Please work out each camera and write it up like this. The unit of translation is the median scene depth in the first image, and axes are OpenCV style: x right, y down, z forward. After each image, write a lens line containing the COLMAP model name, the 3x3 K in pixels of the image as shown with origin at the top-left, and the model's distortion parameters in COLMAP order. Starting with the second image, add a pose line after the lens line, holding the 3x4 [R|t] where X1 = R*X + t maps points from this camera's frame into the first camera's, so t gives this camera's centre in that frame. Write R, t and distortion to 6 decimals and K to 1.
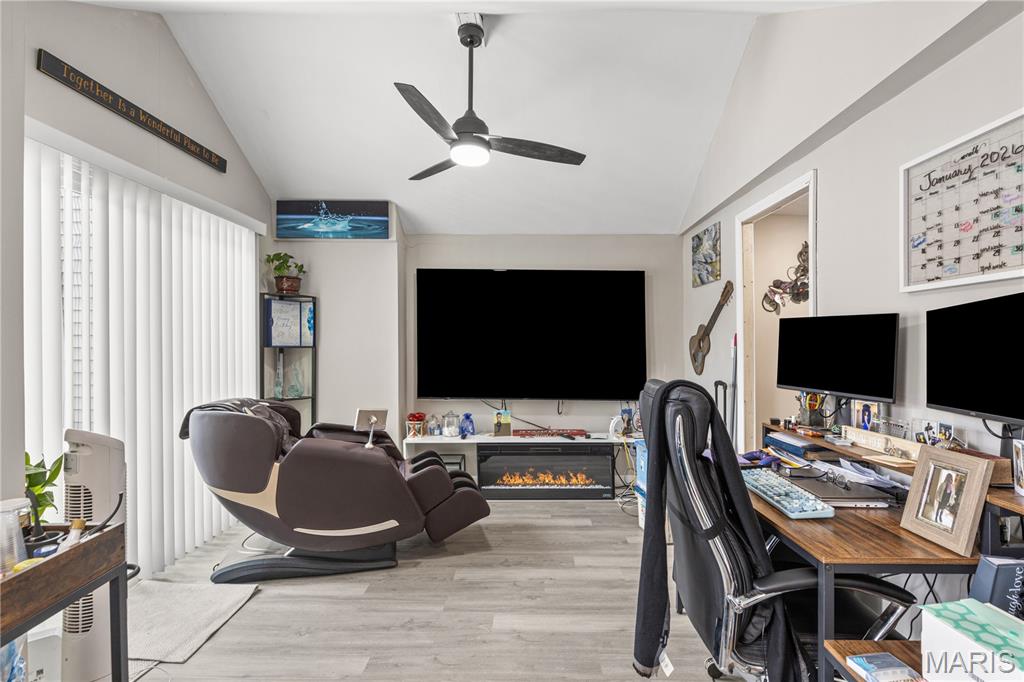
lens RADIAL K [[467.5, 0, 513.3], [0, 467.5, 343.6], [0, 0, 1]] dist [-0.004548, -0.001838]
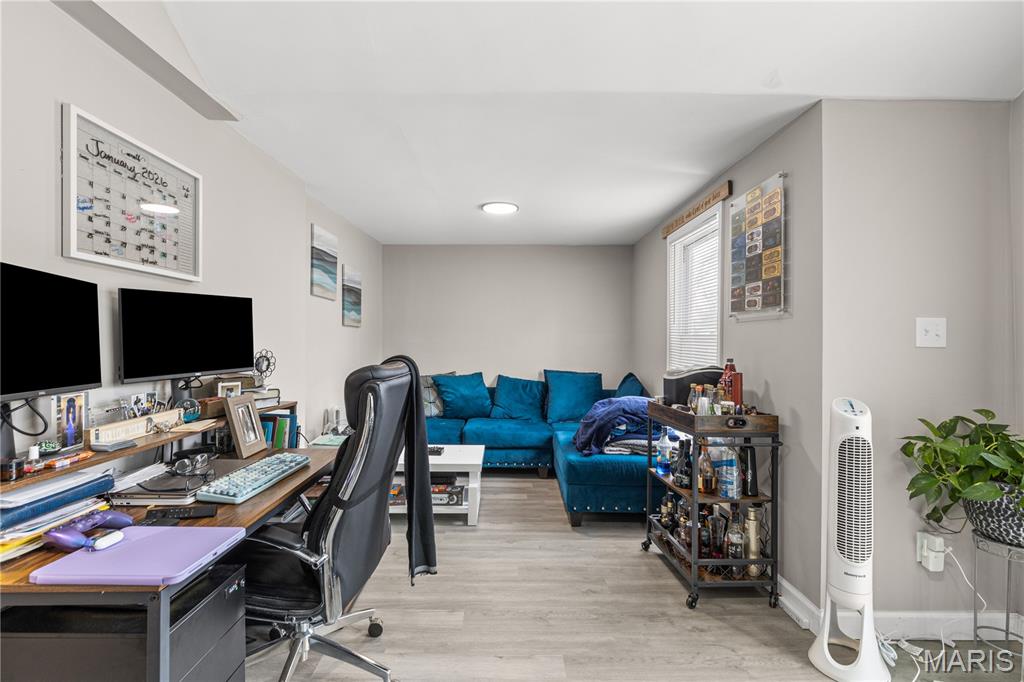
lens RADIAL K [[467.5, 0, 508.8], [0, 467.5, 342.0], [0, 0, 1]] dist [-0.004548, -0.001838]
pose [[-0.998711, 0.002601, -0.050693, 0.109572], [0.002408, 0.999990, 0.003860, 0.045566], [0.050703, 0.003733, -0.998707, 2.088910]]
